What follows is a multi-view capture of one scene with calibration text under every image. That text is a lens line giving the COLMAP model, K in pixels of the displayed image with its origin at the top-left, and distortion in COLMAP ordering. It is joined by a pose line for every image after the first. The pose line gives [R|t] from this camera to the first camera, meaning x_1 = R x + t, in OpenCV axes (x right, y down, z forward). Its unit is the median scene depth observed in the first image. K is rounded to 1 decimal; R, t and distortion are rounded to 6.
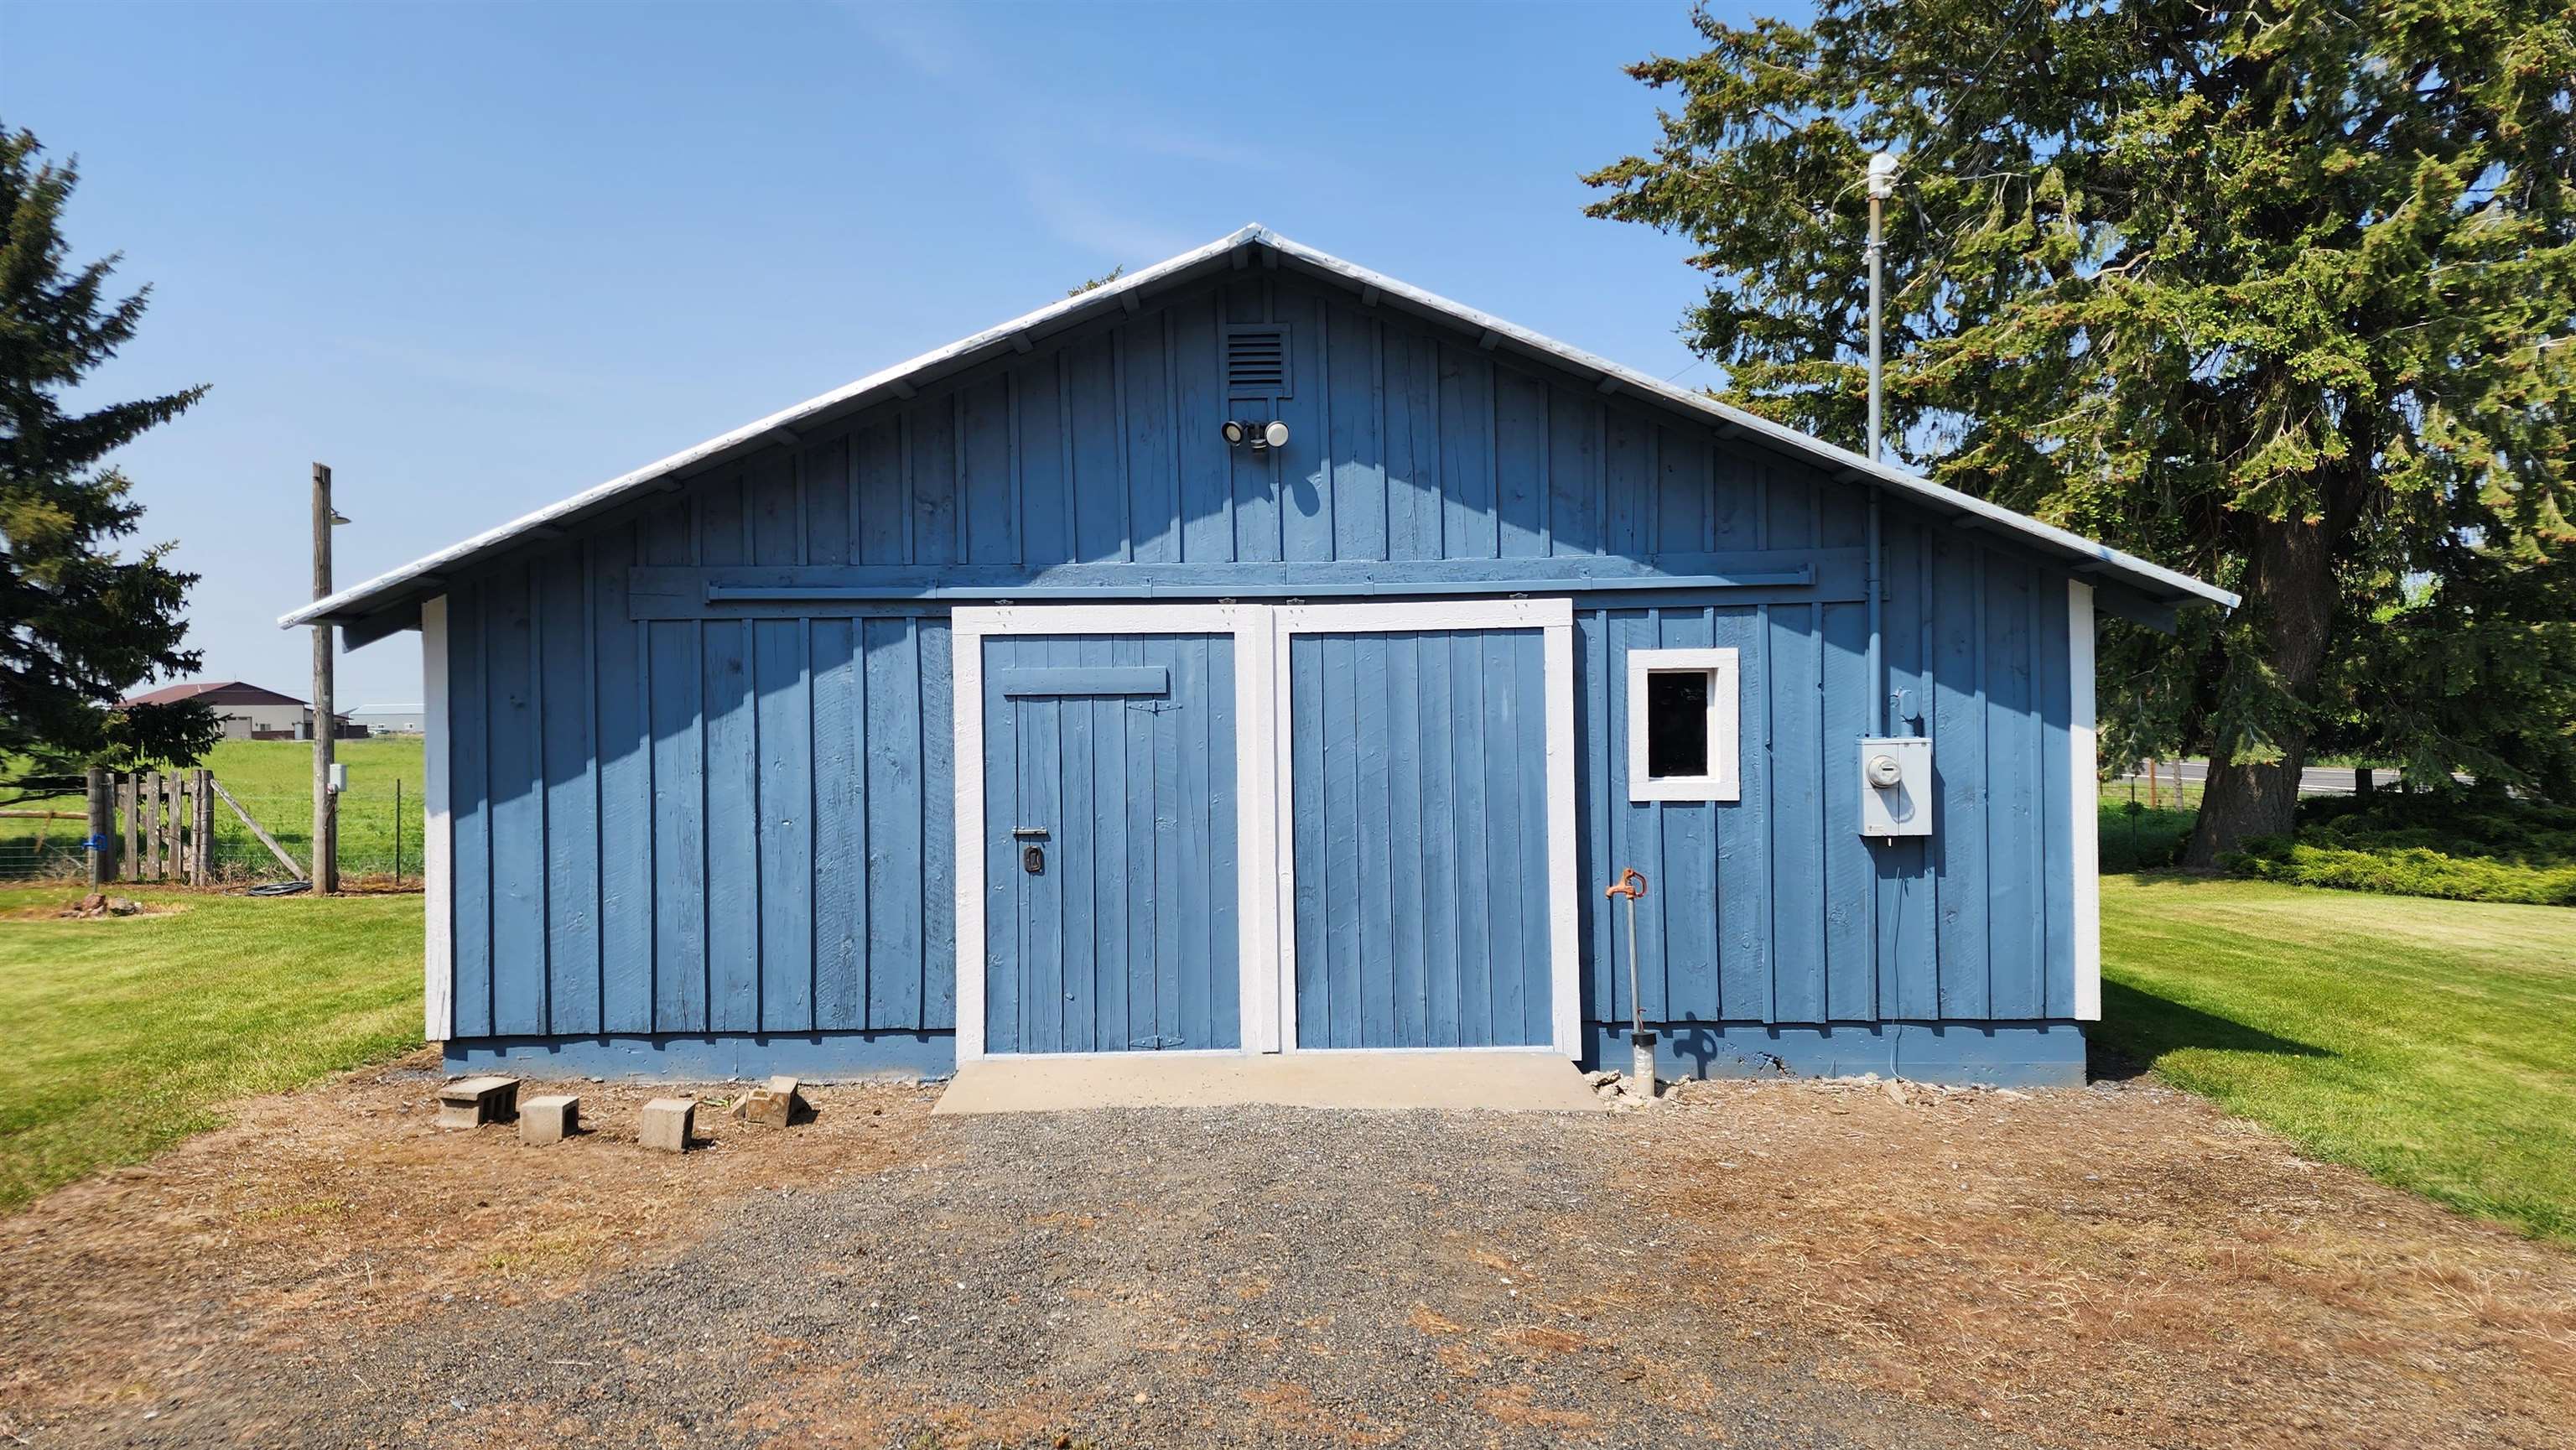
lens RADIAL K [[1743.4, 0, 1277.7], [0, 1743.4, 699.6], [0, 0, 1]] dist [0.093529, -0.079558]
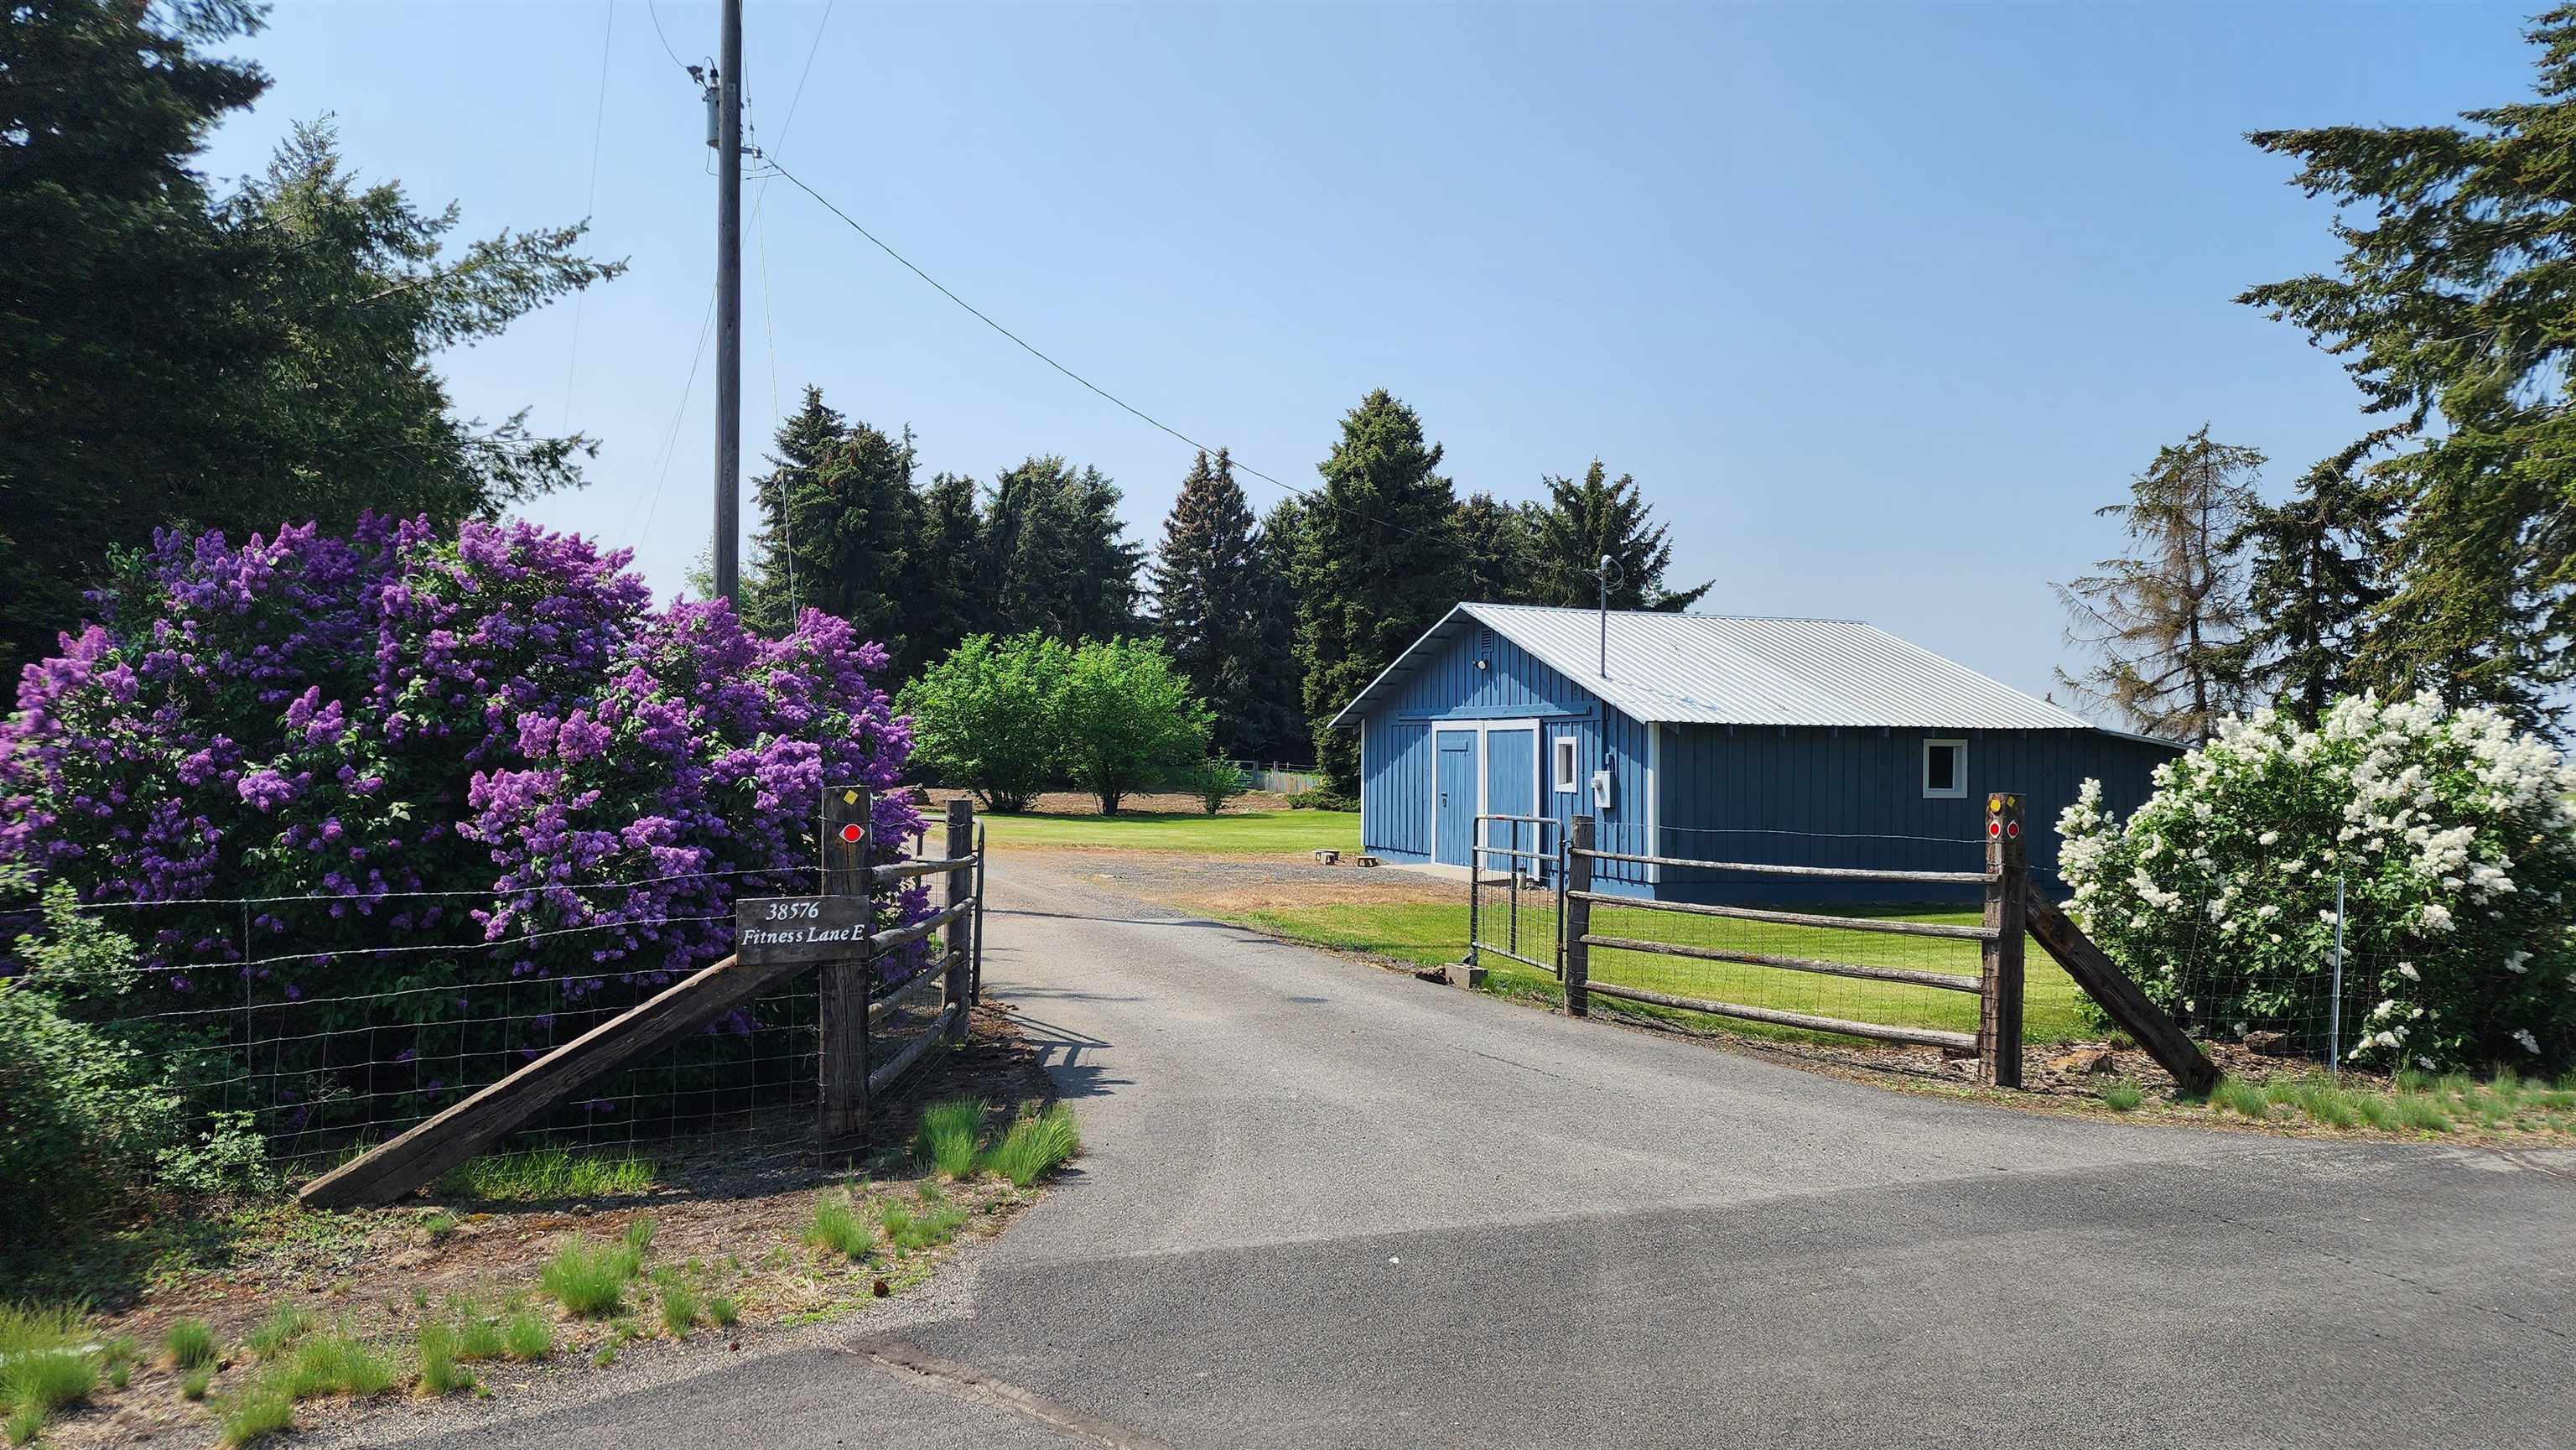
lens RADIAL K [[1742.3, 0, 1288.0], [0, 1742.3, 725.0], [0, 0, 1]] dist [0.106143, -0.086843]
pose [[0.418157, 0.003793, -0.908367, 2.576166], [-0.010350, 0.999946, -0.000589, -0.042055], [0.908316, 0.009647, 0.418174, -0.566268]]
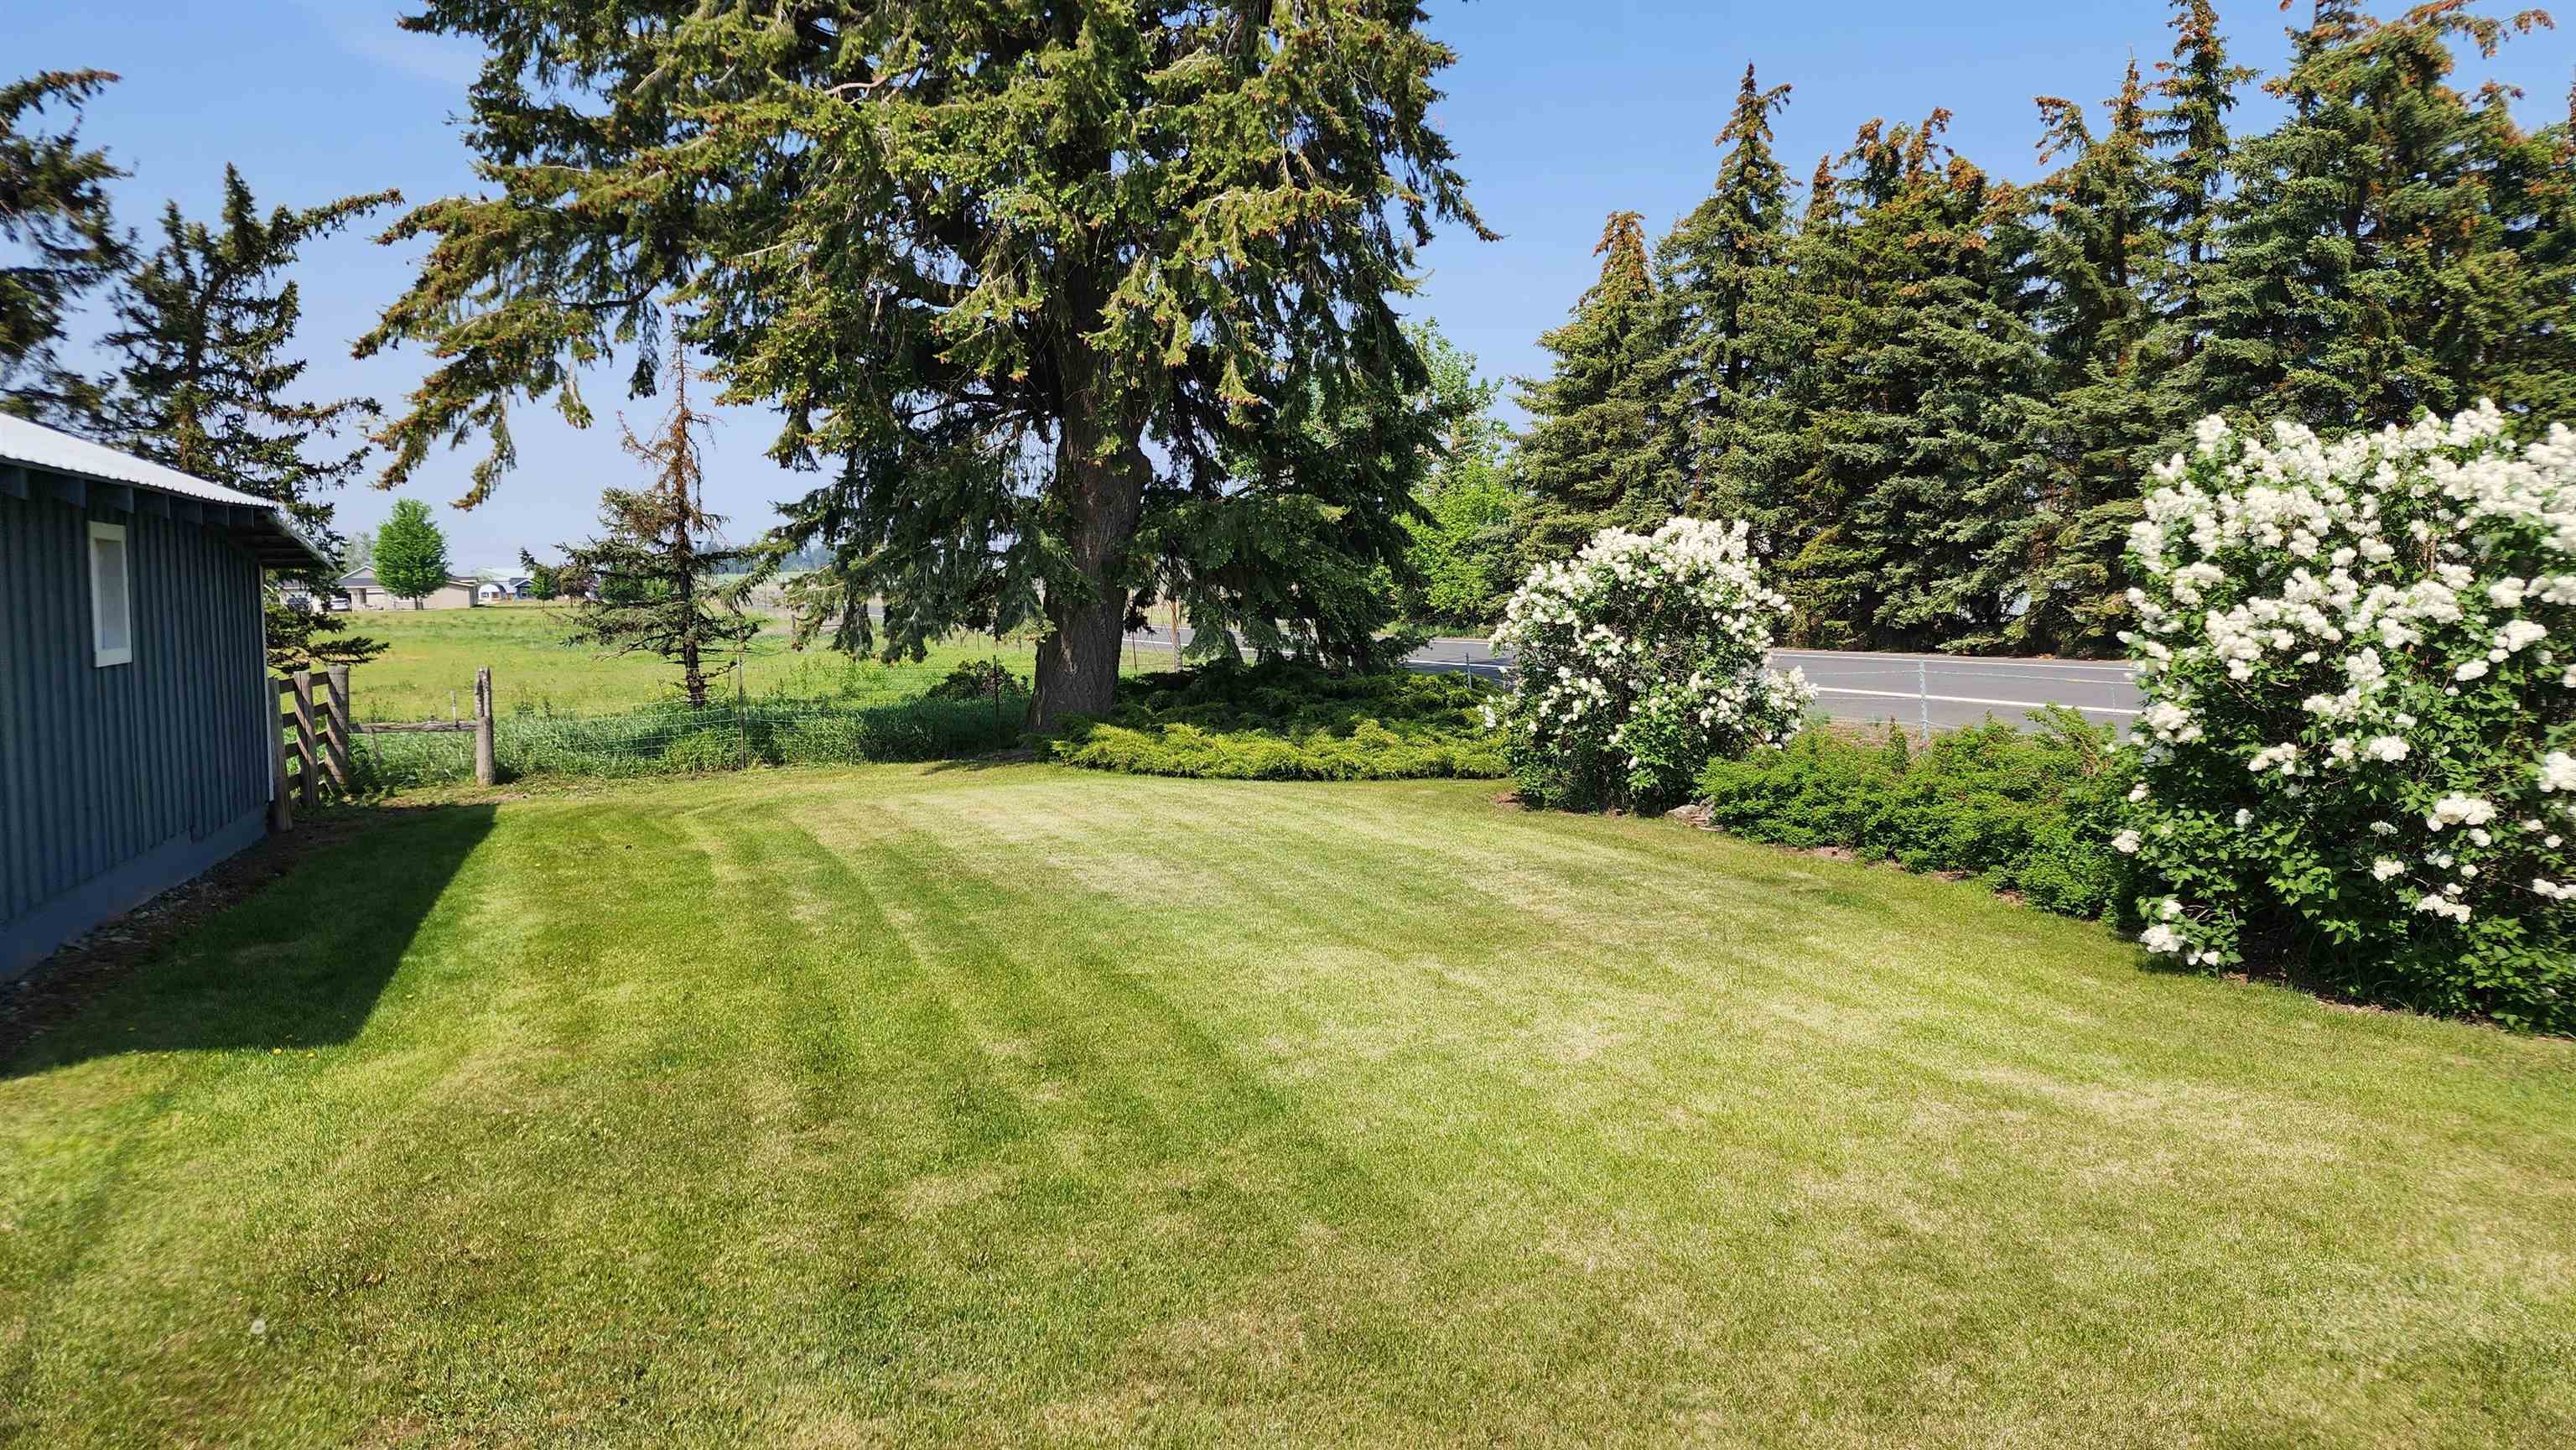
lens RADIAL K [[1743.4, 0, 1277.7], [0, 1743.4, 699.6], [0, 0, 1]] dist [0.093529, -0.079558]
pose [[0.933114, -0.029909, 0.358333, 0.713883], [0.005263, 0.997564, 0.069557, 0.006392], [-0.359541, -0.063018, 0.930999, 0.184719]]
